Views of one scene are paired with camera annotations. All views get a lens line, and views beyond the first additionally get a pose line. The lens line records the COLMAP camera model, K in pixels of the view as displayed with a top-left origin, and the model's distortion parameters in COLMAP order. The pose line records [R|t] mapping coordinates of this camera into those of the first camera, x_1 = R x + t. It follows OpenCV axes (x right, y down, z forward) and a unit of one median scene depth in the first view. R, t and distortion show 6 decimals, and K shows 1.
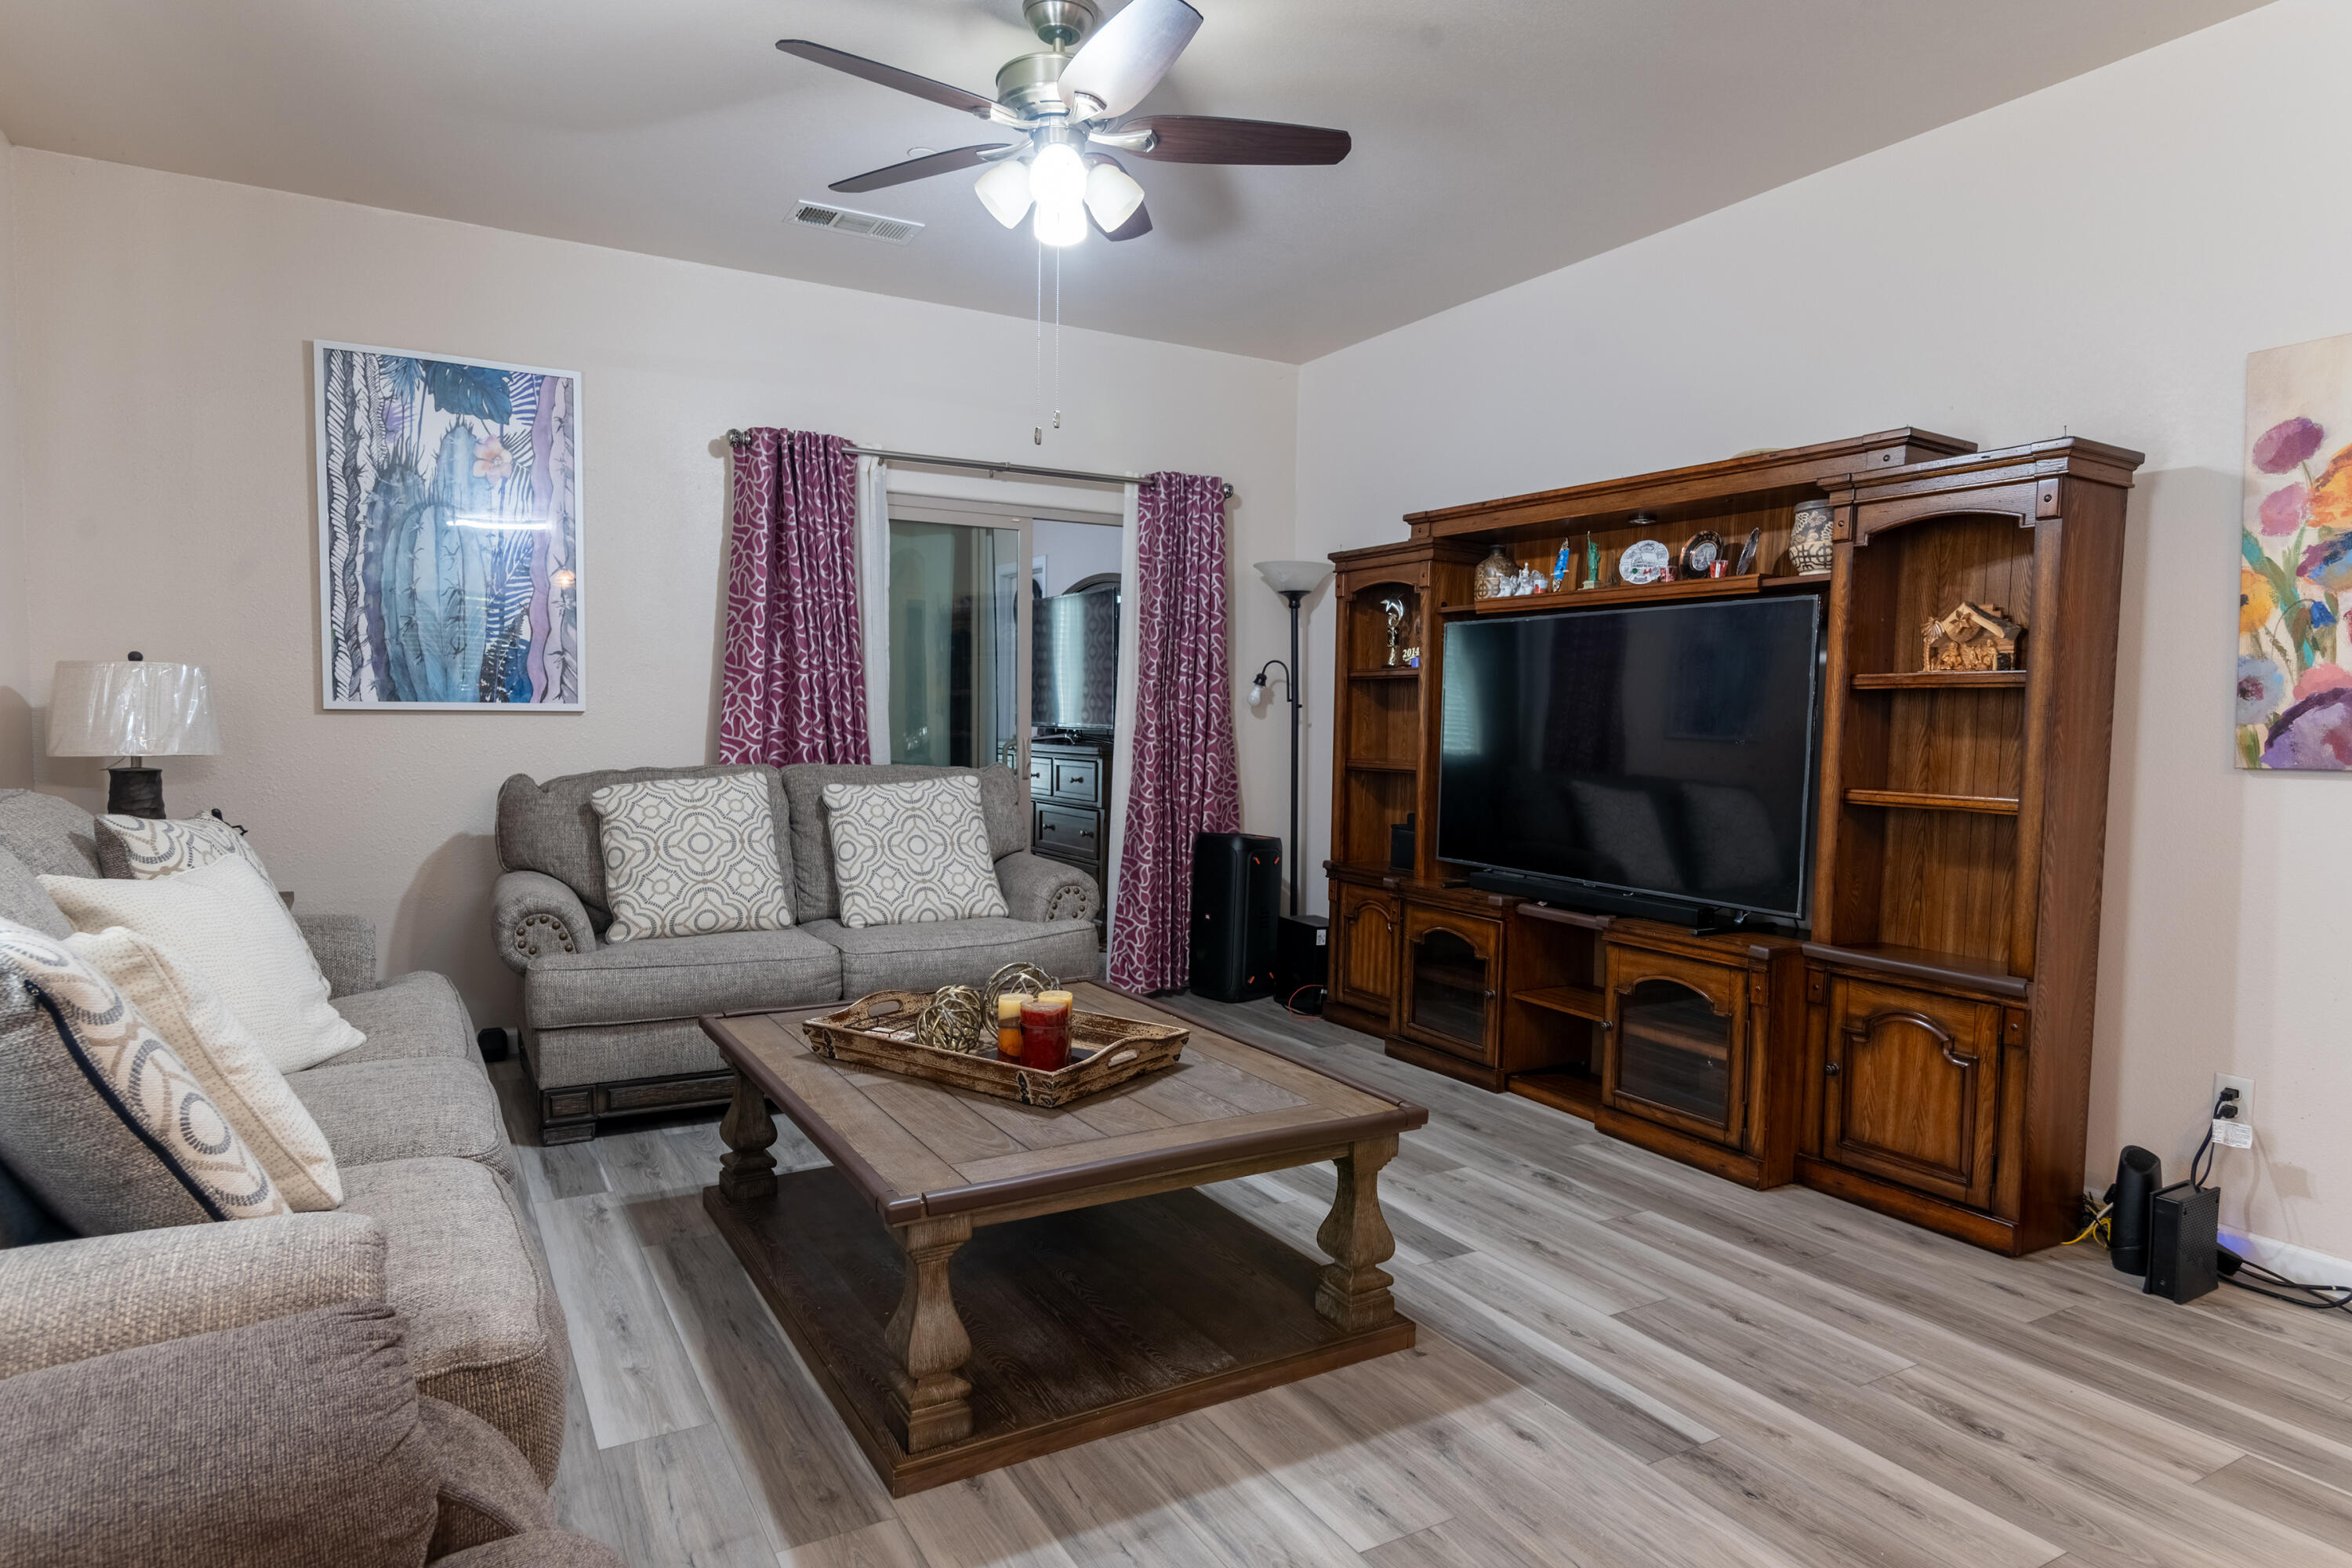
lens RADIAL K [[1360.6, 0, 1167.2], [0, 1360.6, 782.7], [0, 0, 1]] dist [0.005507, -0.001969]
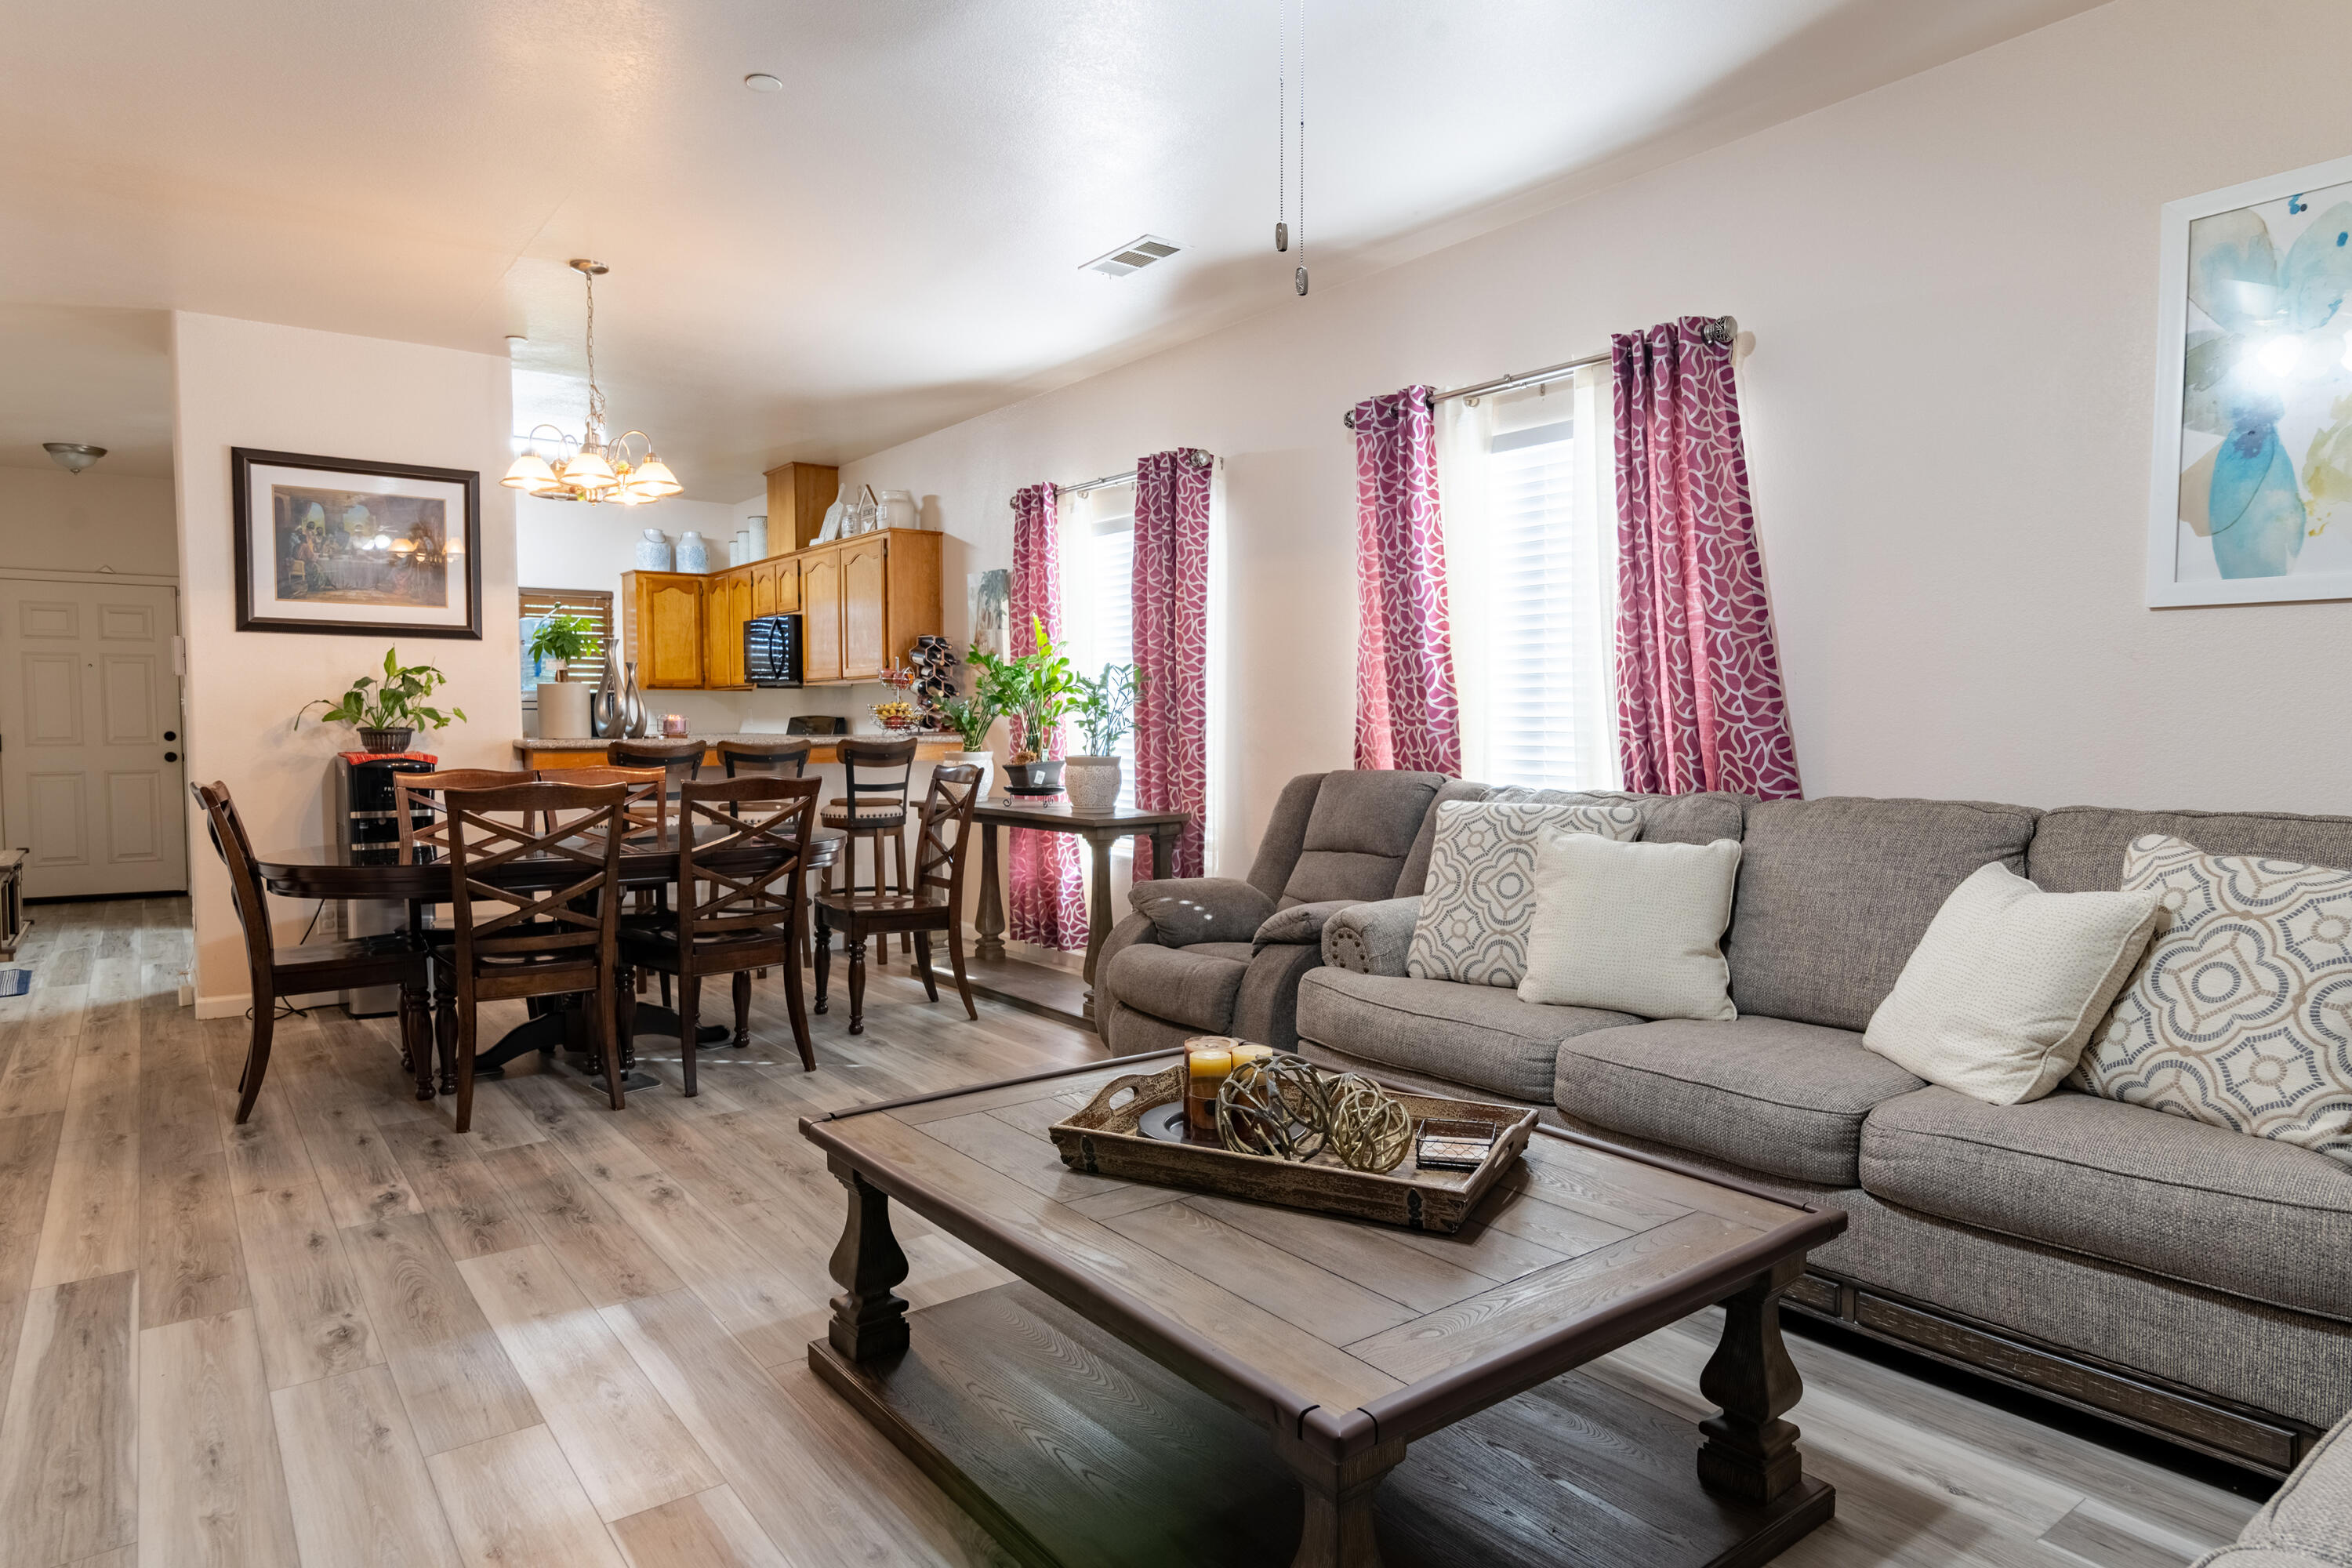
lens RADIAL K [[1360.6, 0, 1167.2], [0, 1360.6, 782.7], [0, 0, 1]] dist [0.005507, -0.001969]
pose [[-0.992446, -0.007052, -0.122480, 0.030082], [-0.019088, 0.995064, 0.097382, -0.058131], [0.121189, 0.098984, -0.987682, 1.161871]]
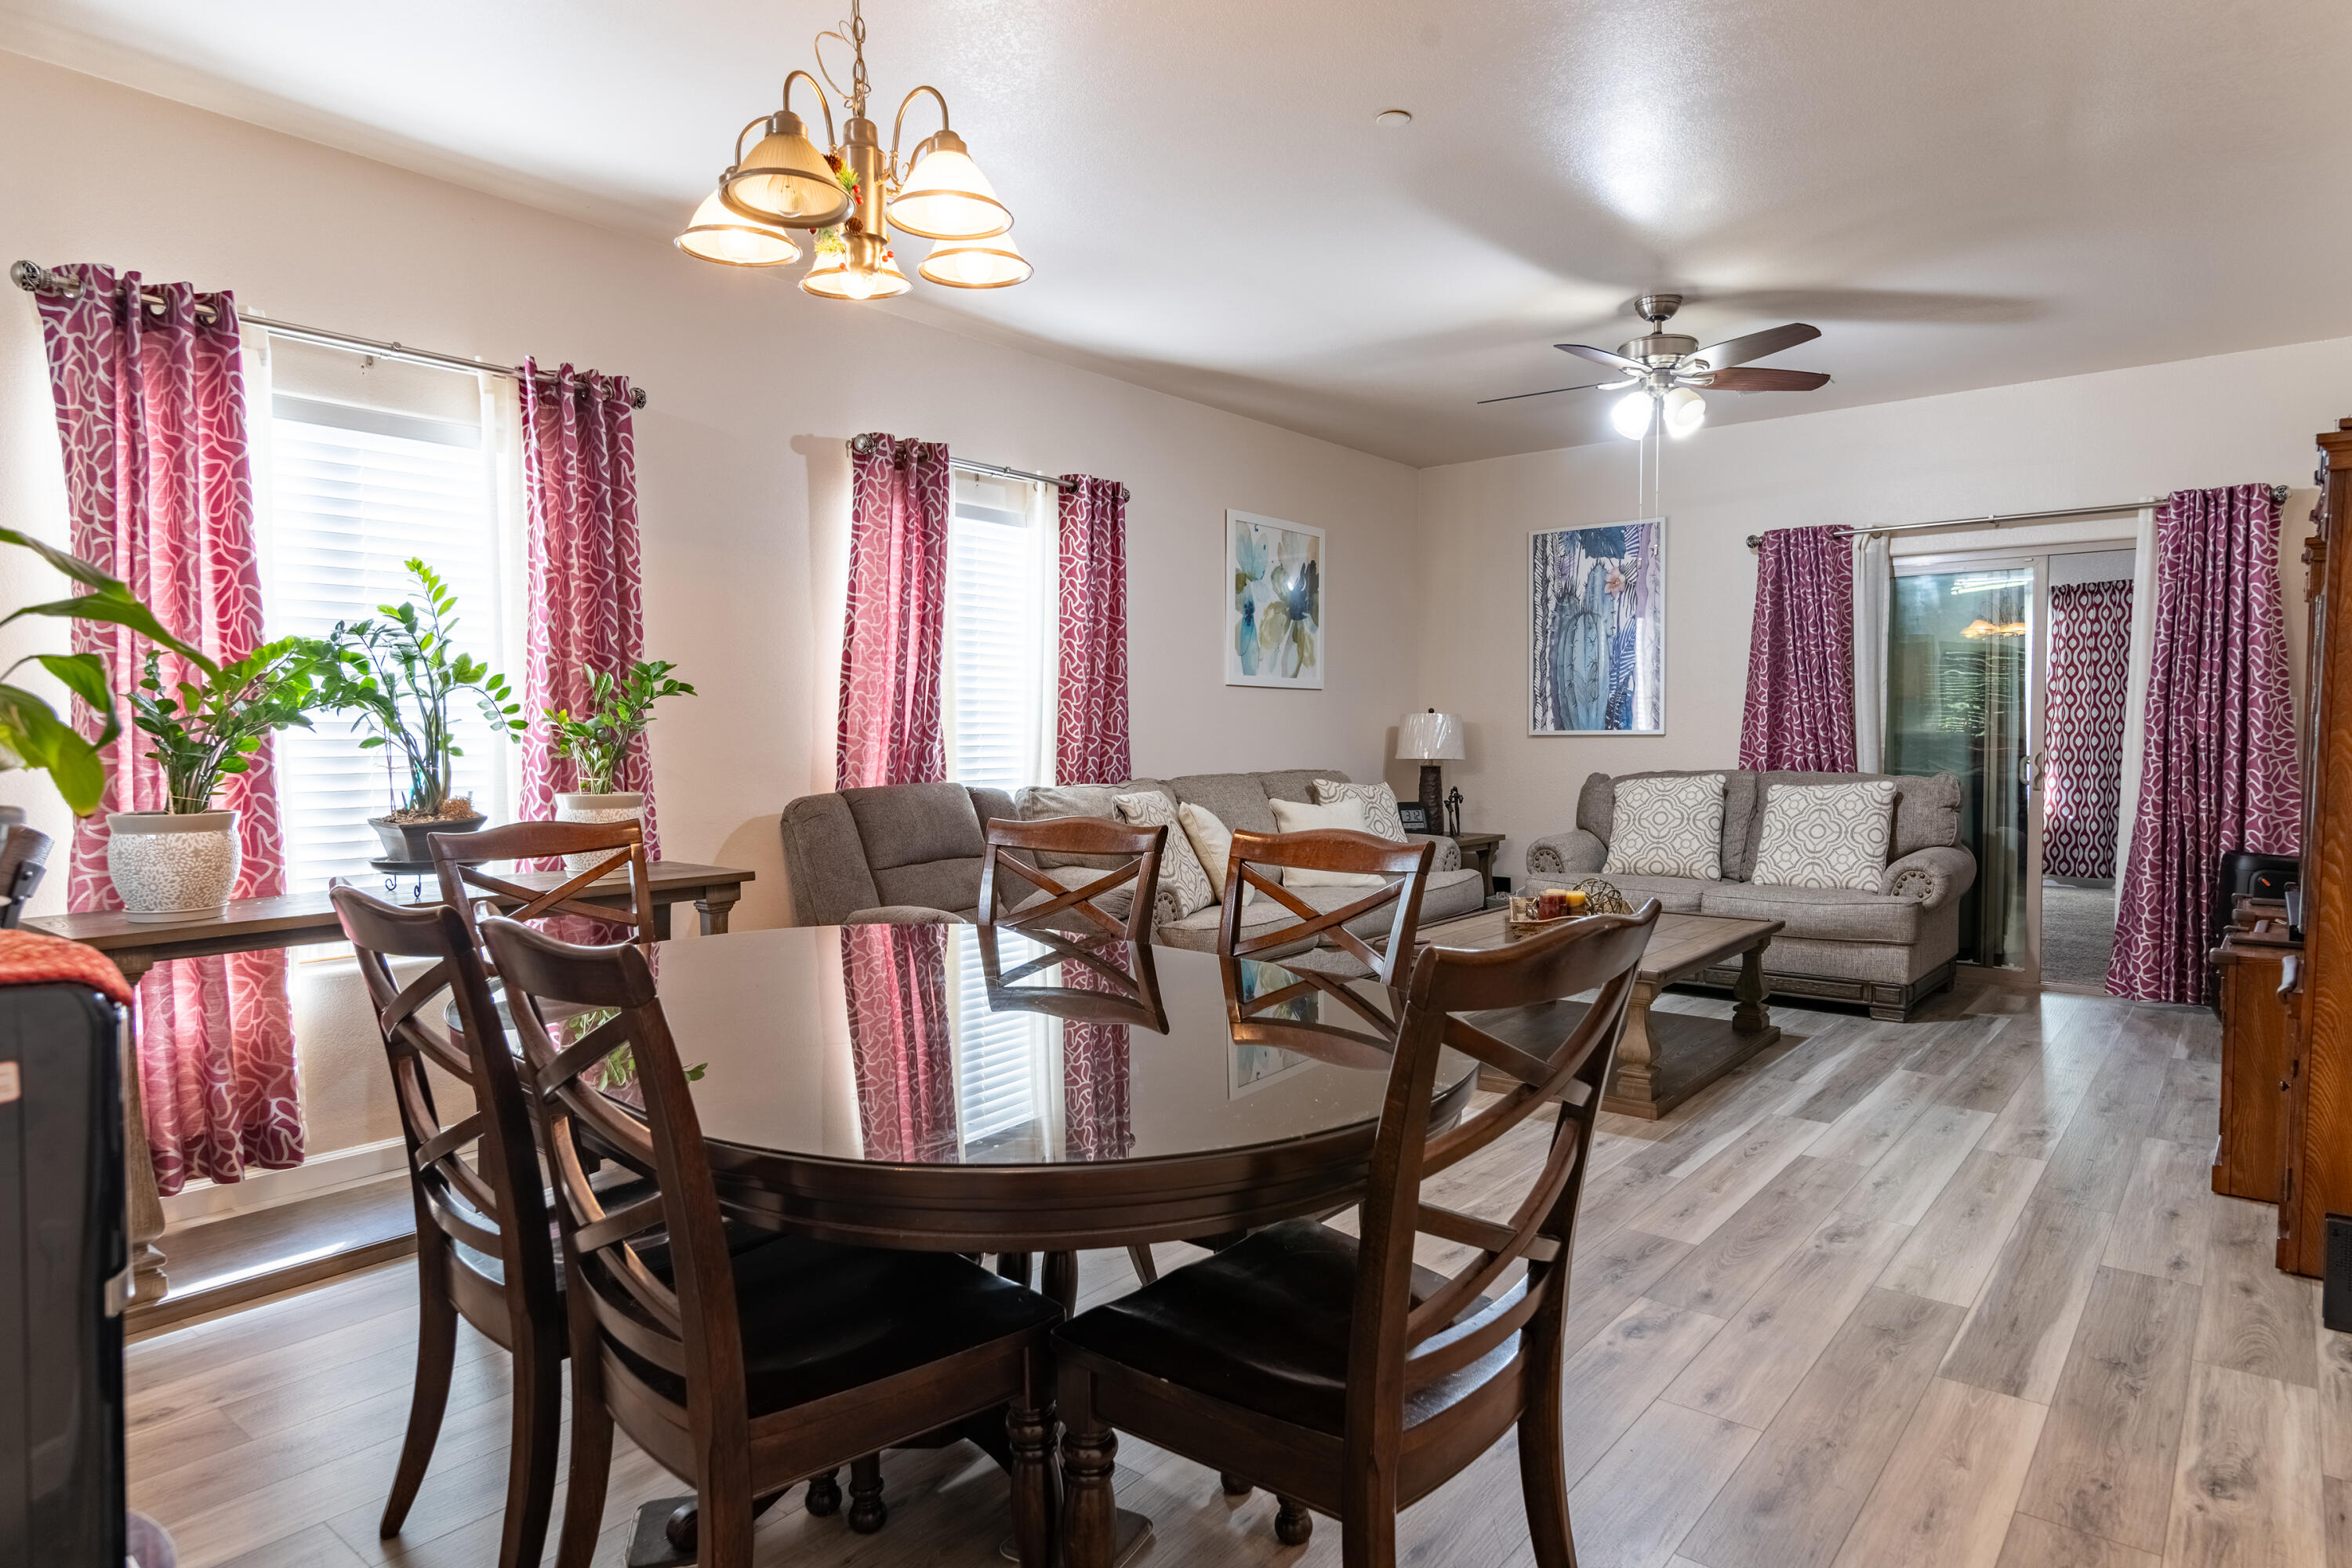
lens RADIAL K [[1360.6, 0, 1167.2], [0, 1360.6, 782.7], [0, 0, 1]] dist [0.005507, -0.001969]
pose [[0.353899, 0.019987, -0.935070, 0.882605], [-0.039526, 0.999198, 0.006398, 0.015596], [0.934448, 0.034696, 0.354406, -0.076968]]
